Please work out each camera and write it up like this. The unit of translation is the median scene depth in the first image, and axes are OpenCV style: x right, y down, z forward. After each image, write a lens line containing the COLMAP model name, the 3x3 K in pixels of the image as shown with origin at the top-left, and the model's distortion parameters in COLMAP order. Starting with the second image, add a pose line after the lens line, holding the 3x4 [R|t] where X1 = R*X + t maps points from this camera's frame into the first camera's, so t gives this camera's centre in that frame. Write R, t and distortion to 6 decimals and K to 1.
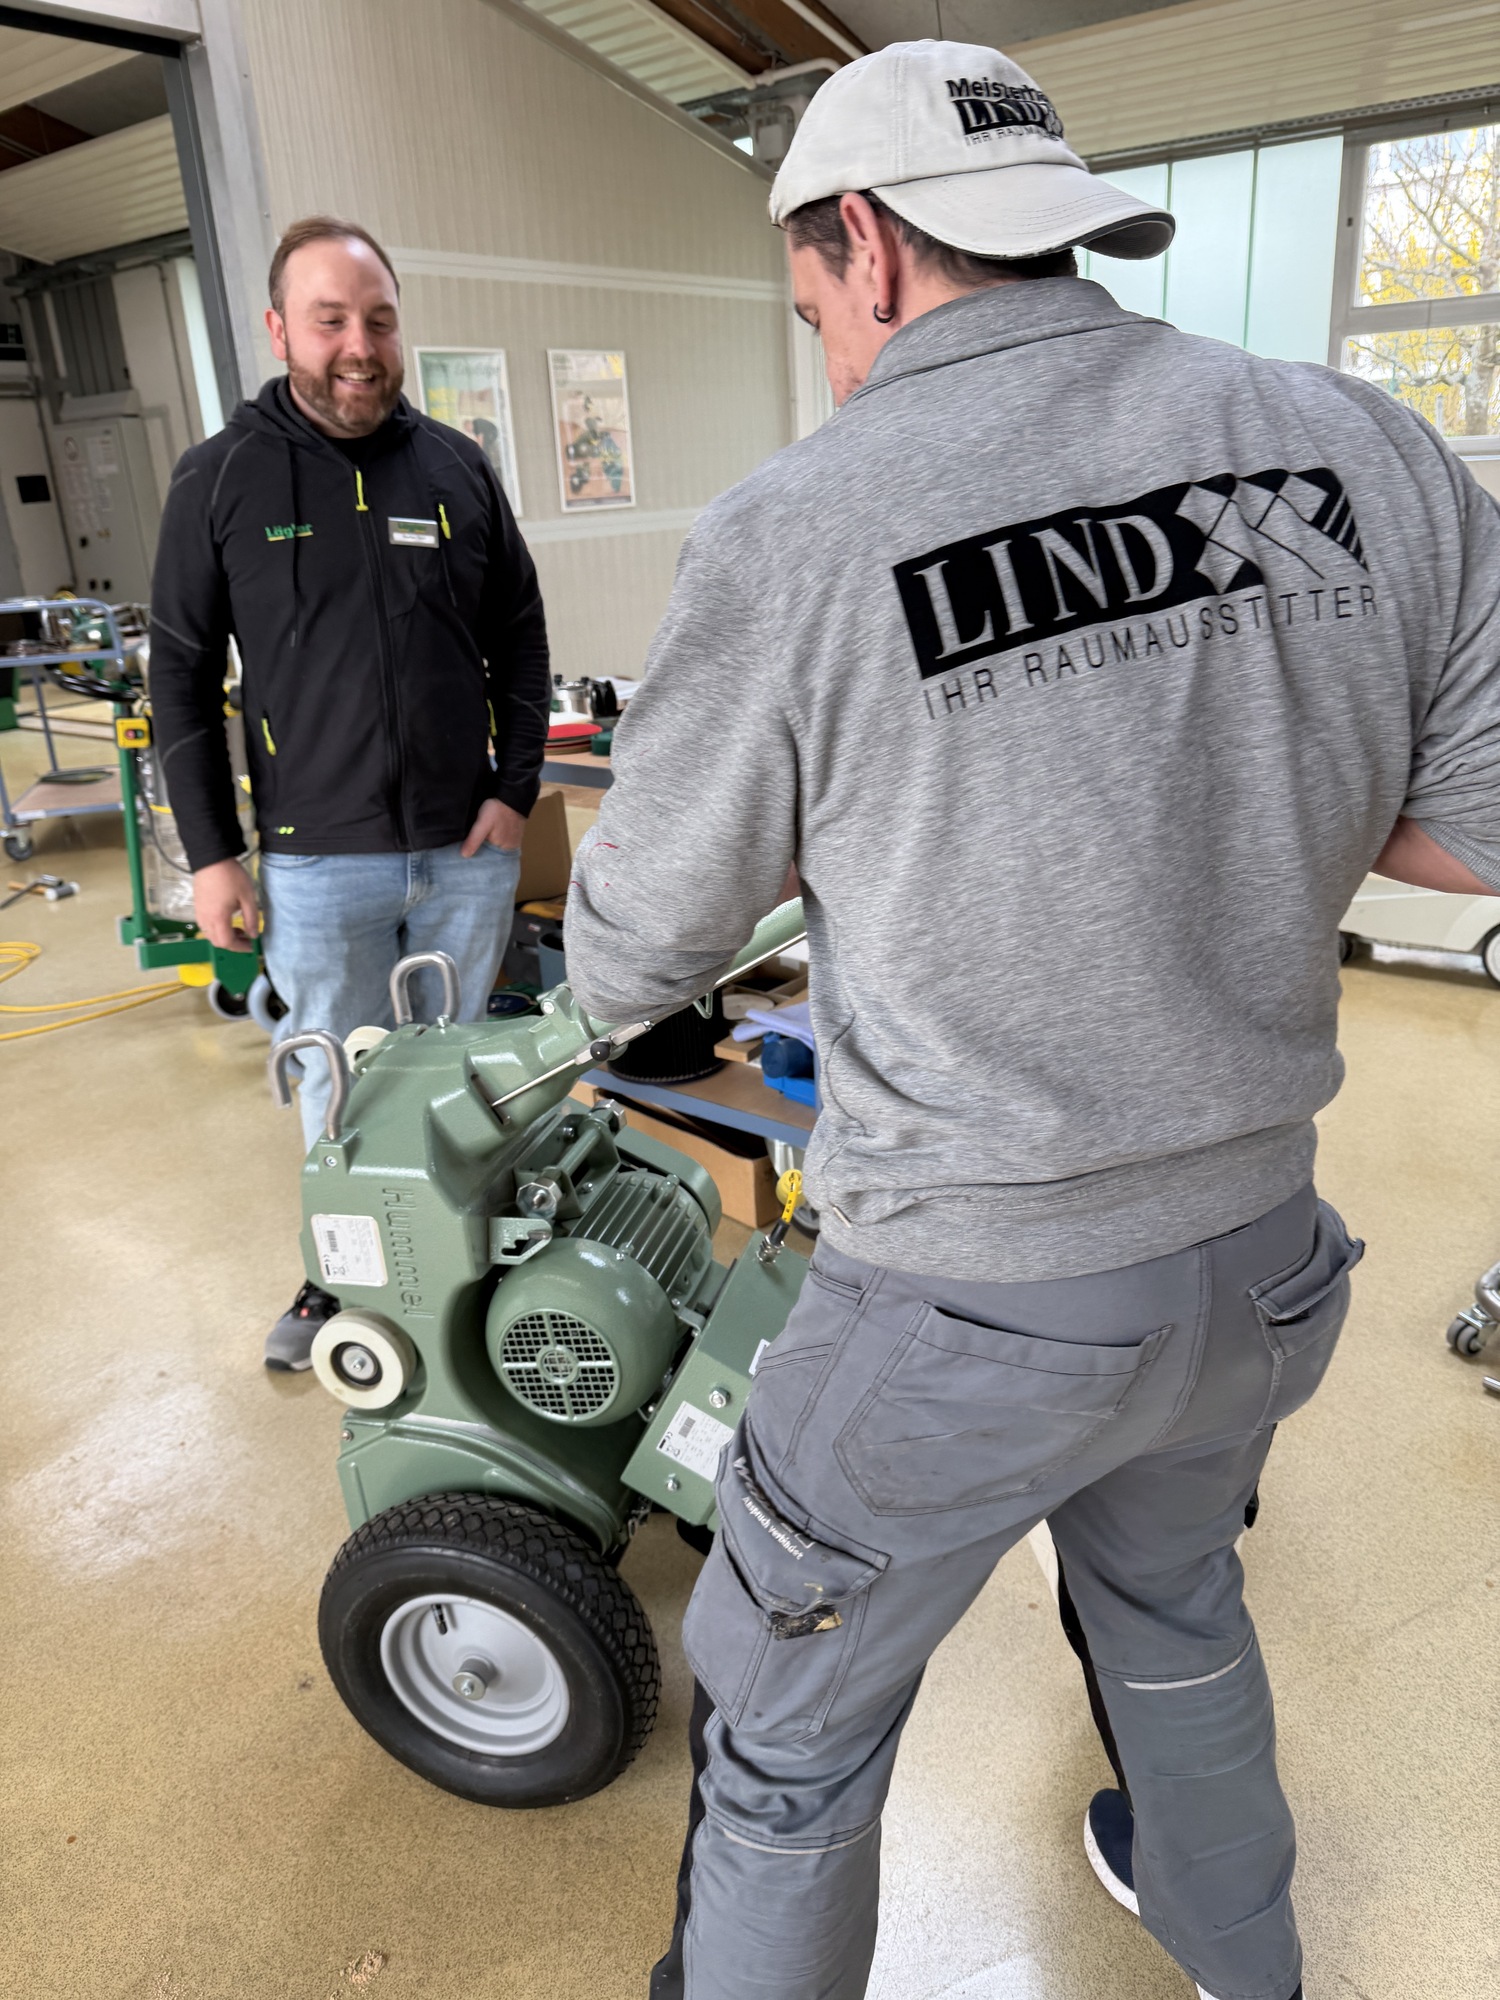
lens RADIAL K [[1429.4, 0, 750.0], [0, 1429.4, 977.6], [0, 0, 1]] dist [0.059332, -0.121235]
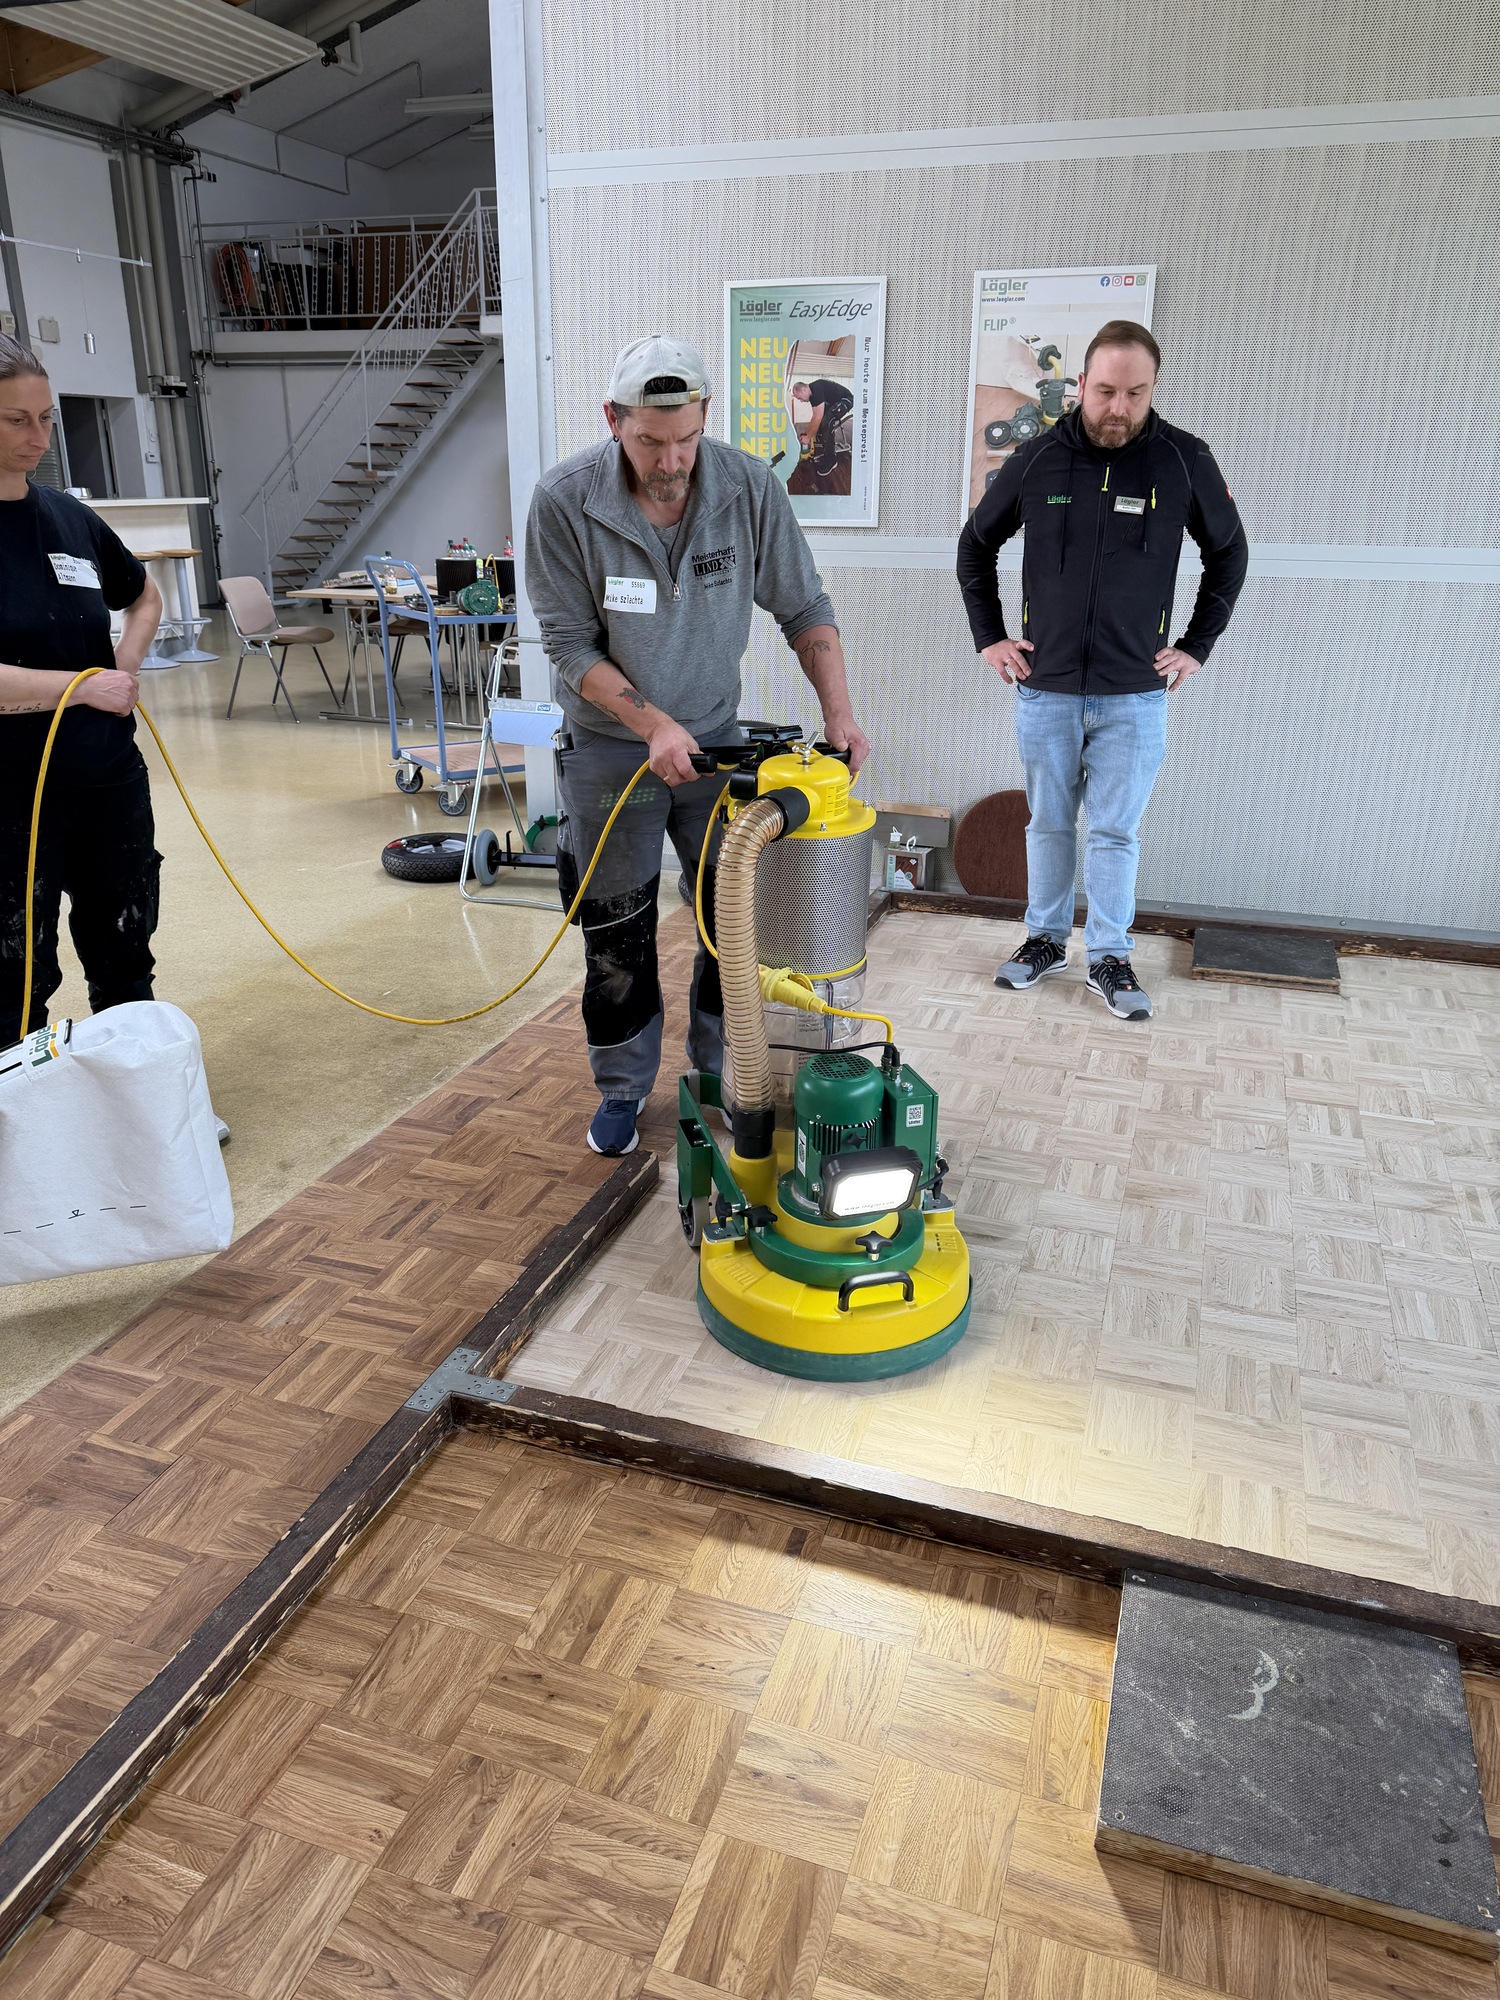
lens RADIAL K [[1413.2, 0, 740.2], [0, 1413.2, 989.7], [0, 0, 1]] dist [0.025514, -0.035833]
pose [[0.318562, 0.381917, -0.867559, 0.471813], [-0.343509, 0.899542, 0.269862, -0.271433], [0.883471, 0.212046, 0.417751, 0.681400]]
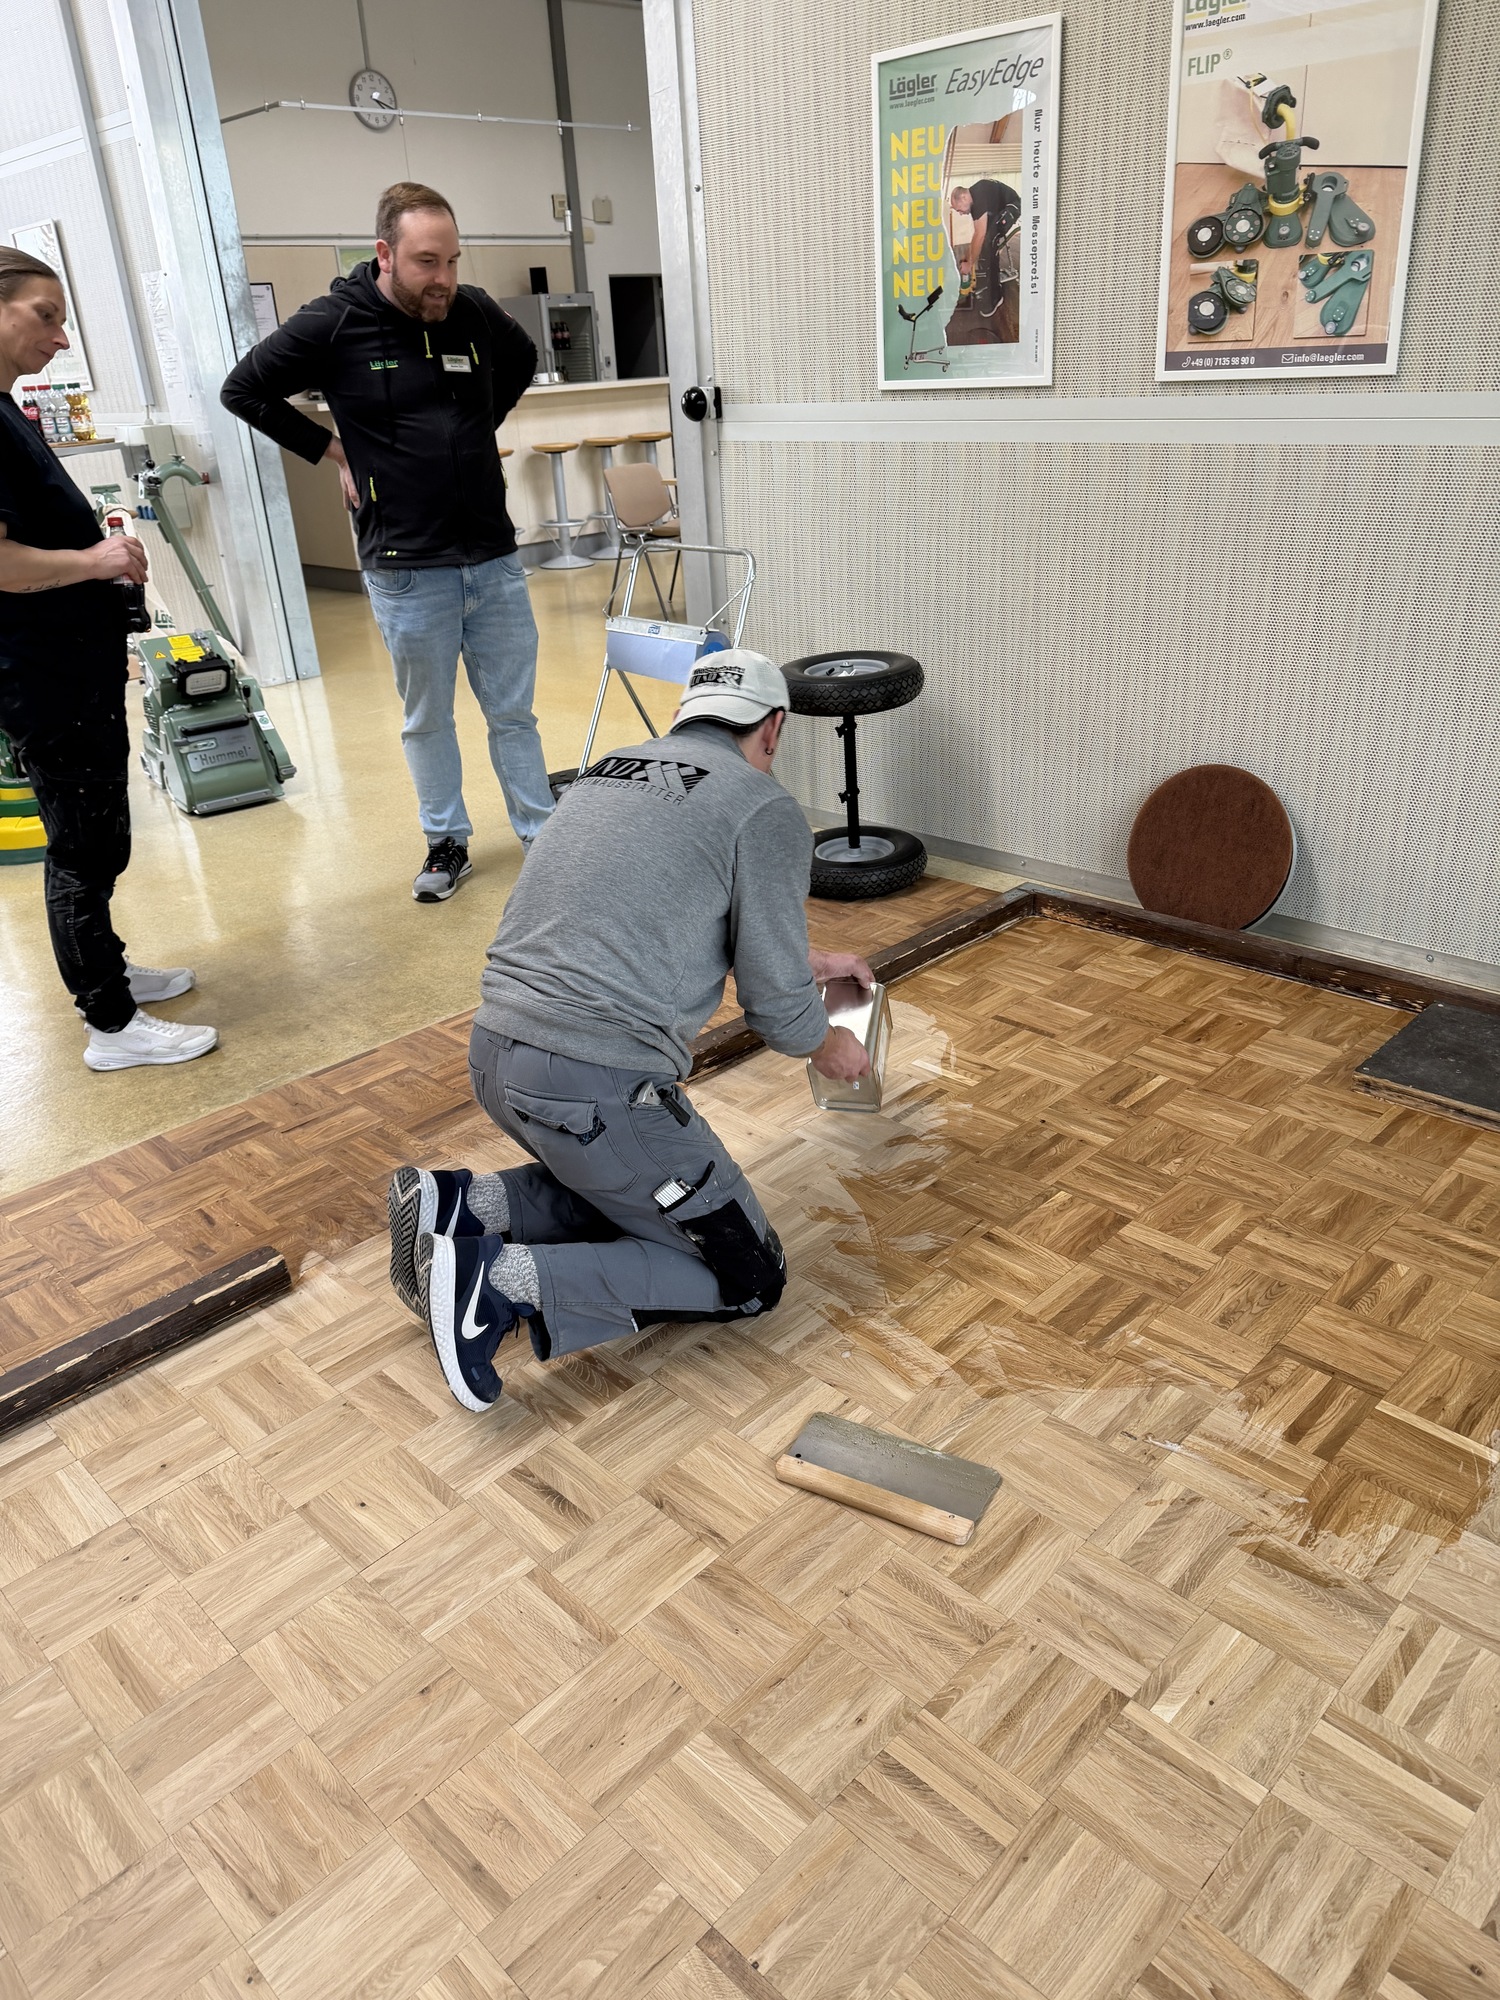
lens RADIAL K [[1414.9, 0, 755.2], [0, 1414.9, 1007.3], [0, 0, 1]] dist [0.023474, -0.032391]
pose [[-0.123170, 0.477523, -0.869943, 0.364230], [-0.277209, 0.825167, 0.492194, -0.343338], [0.952882, 0.301780, 0.030738, 0.917752]]
